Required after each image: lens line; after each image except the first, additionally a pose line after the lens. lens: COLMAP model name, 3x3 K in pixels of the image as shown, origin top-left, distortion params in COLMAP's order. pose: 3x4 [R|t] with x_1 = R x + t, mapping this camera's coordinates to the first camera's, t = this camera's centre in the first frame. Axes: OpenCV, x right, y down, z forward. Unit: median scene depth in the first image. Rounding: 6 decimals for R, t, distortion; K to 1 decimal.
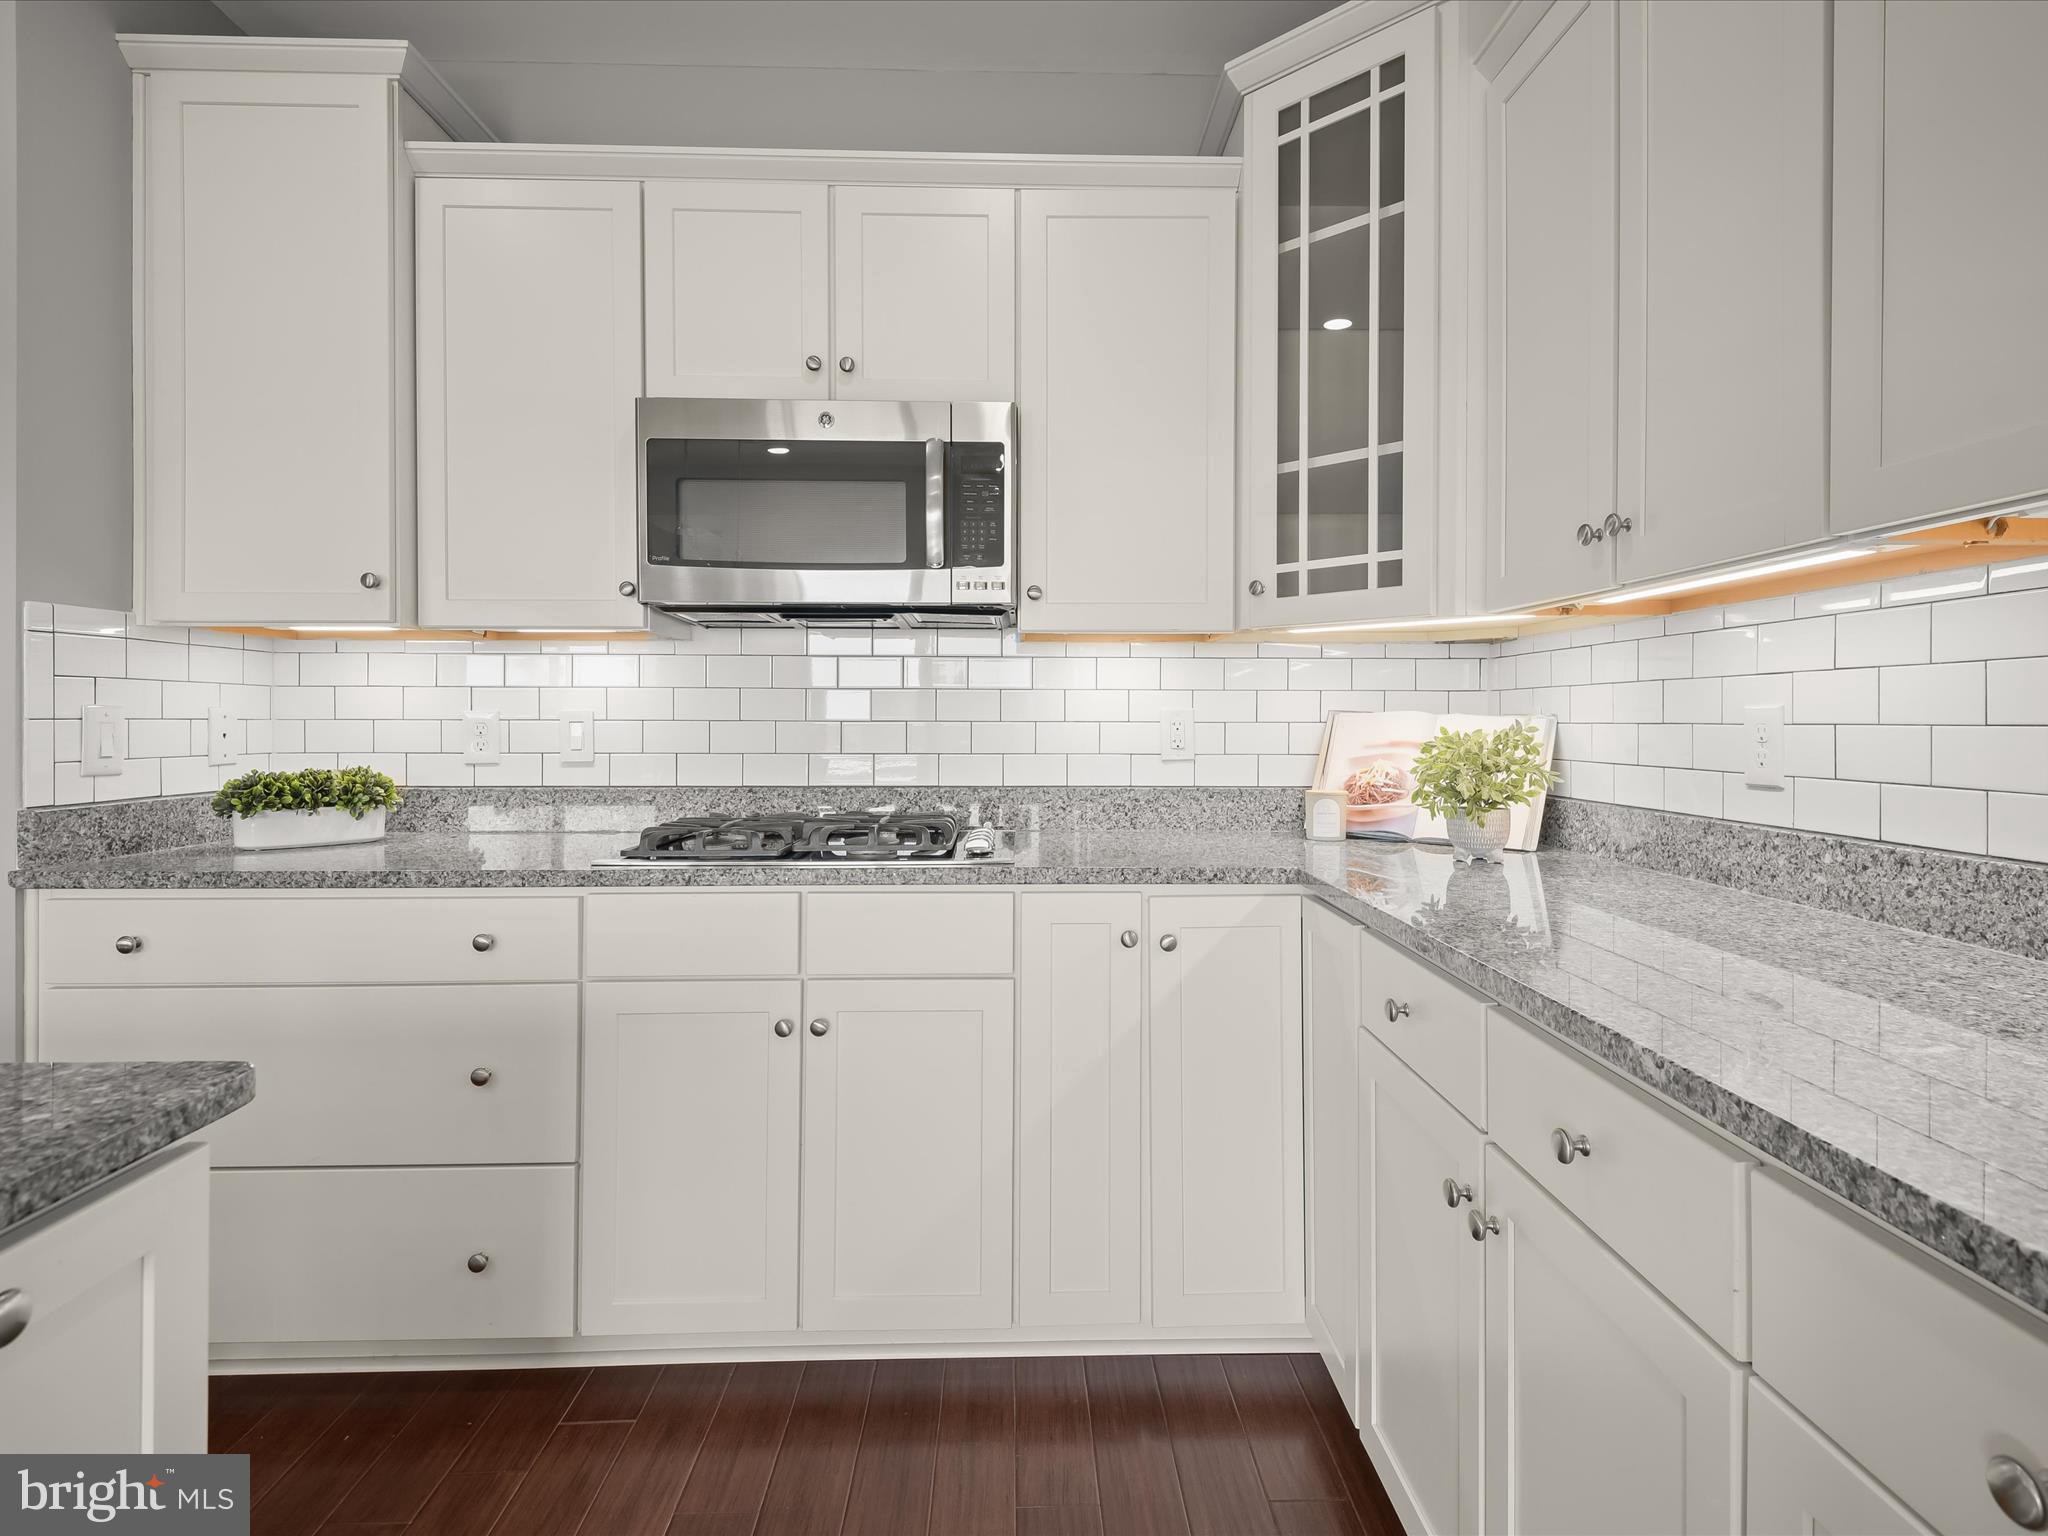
lens RADIAL K [[1050.4, 0, 1044.9], [0, 1050.4, 721.4], [0, 0, 1]] dist [0.036702, -0.016304]
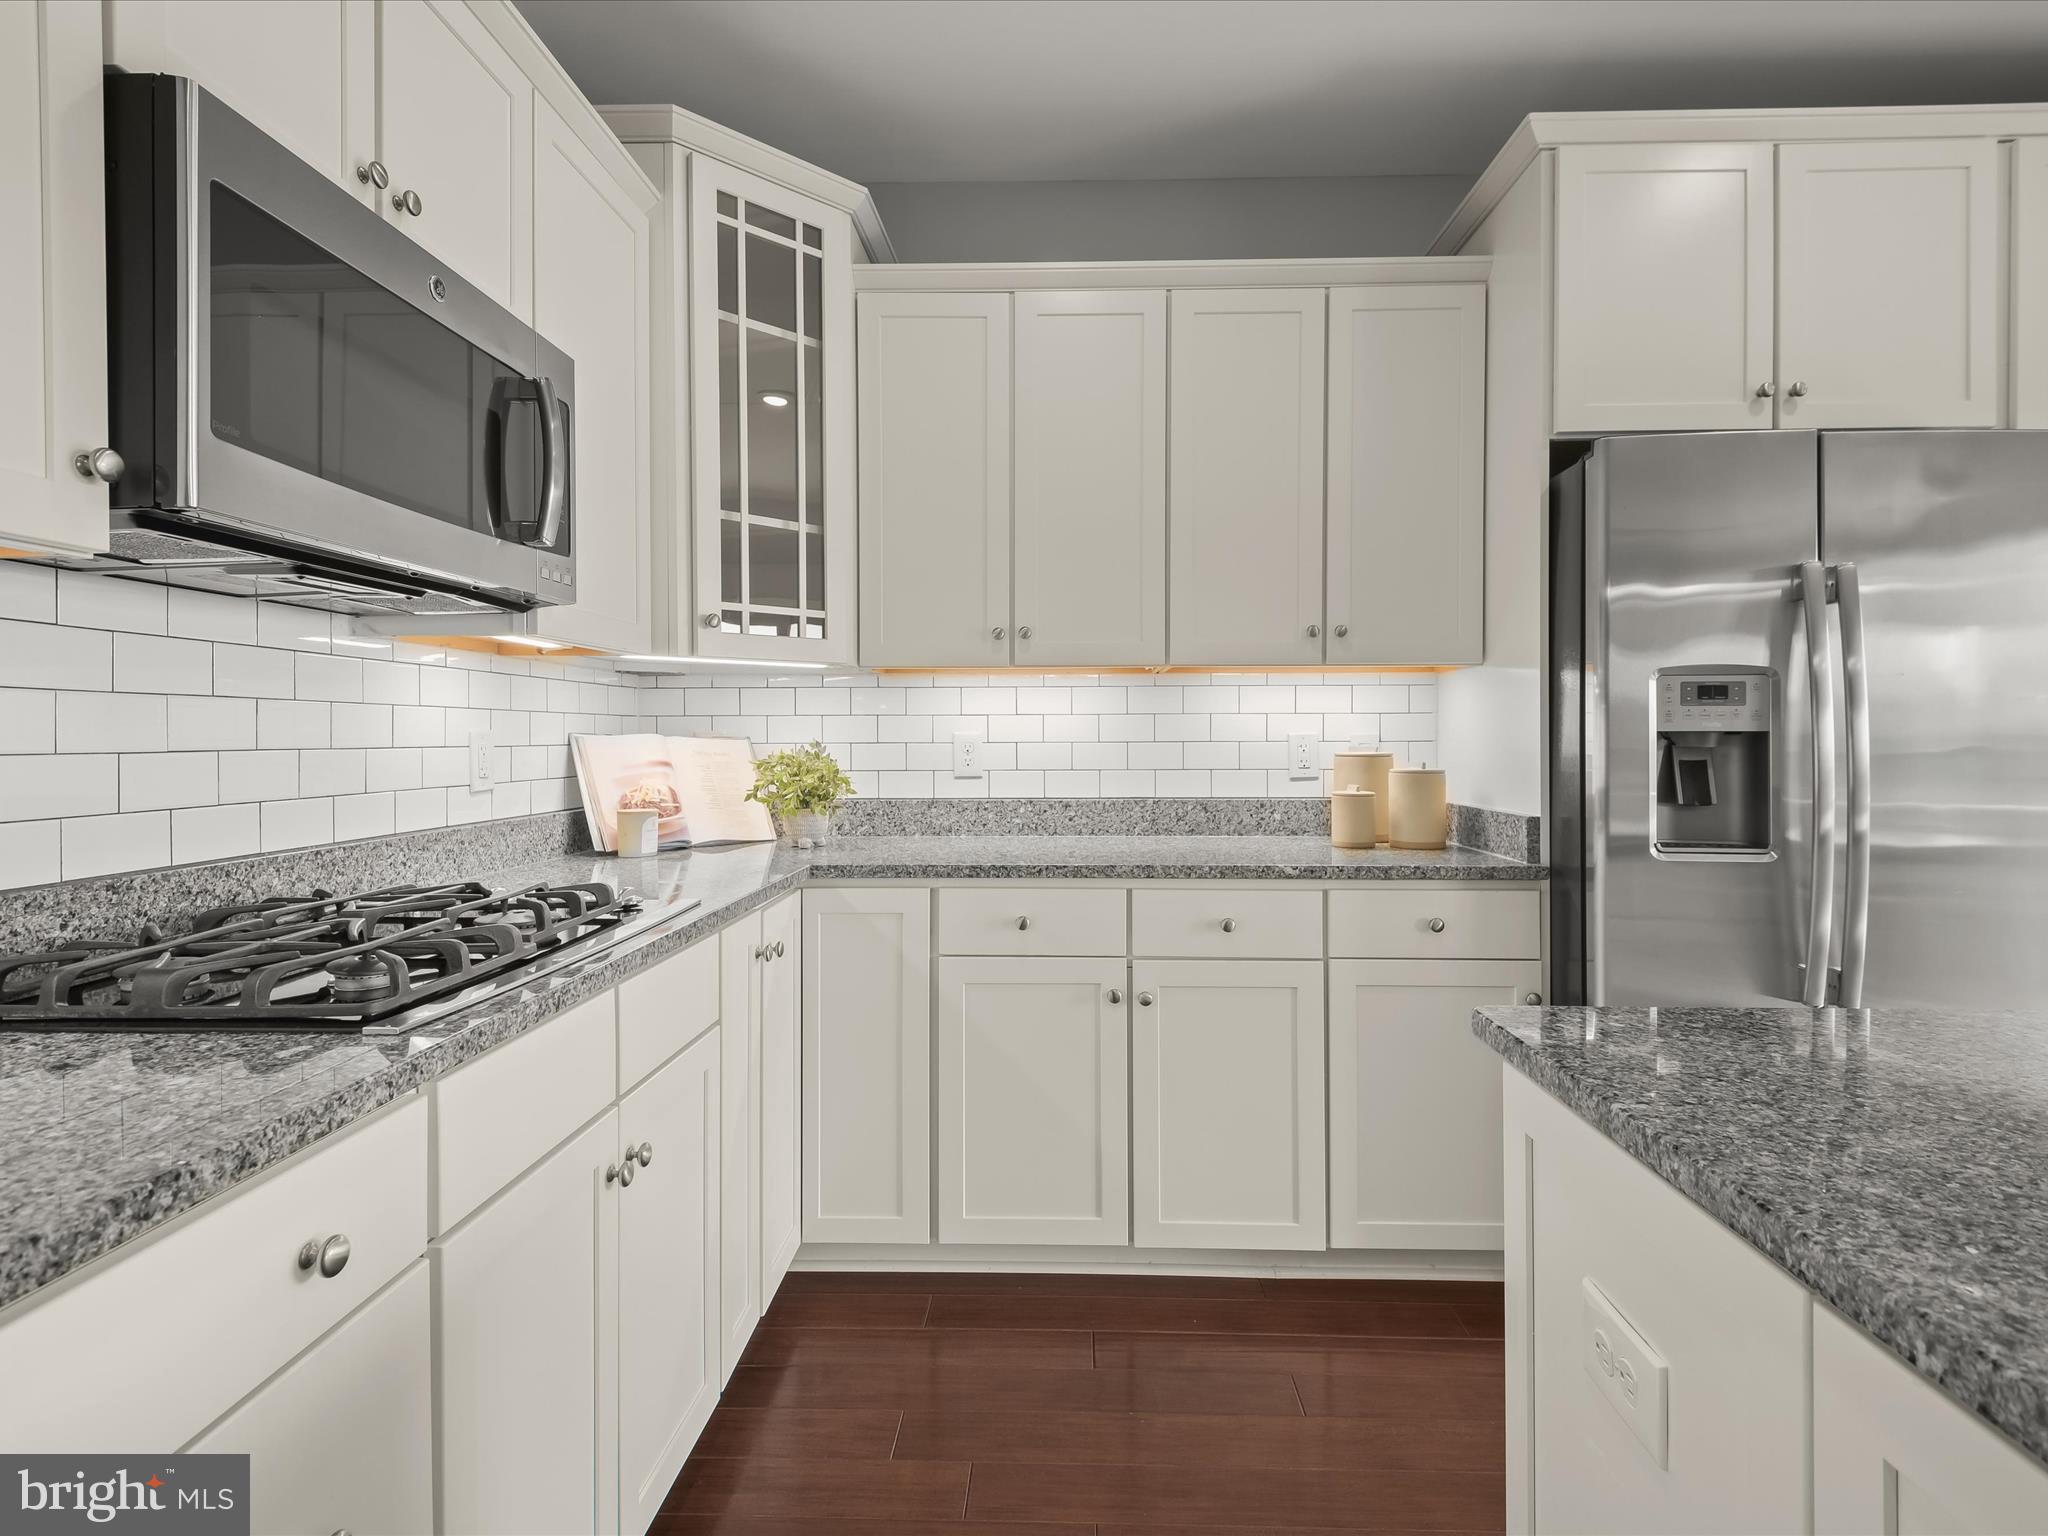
lens RADIAL K [[1051.9, 0, 1044.9], [0, 1051.9, 748.0], [0, 0, 1]] dist [0.026685, -0.000701]
pose [[0.062268, -0.013910, 0.997963, -0.870176], [0.006437, 0.999888, 0.013535, -0.008943], [-0.998039, 0.005581, 0.062350, 0.603493]]
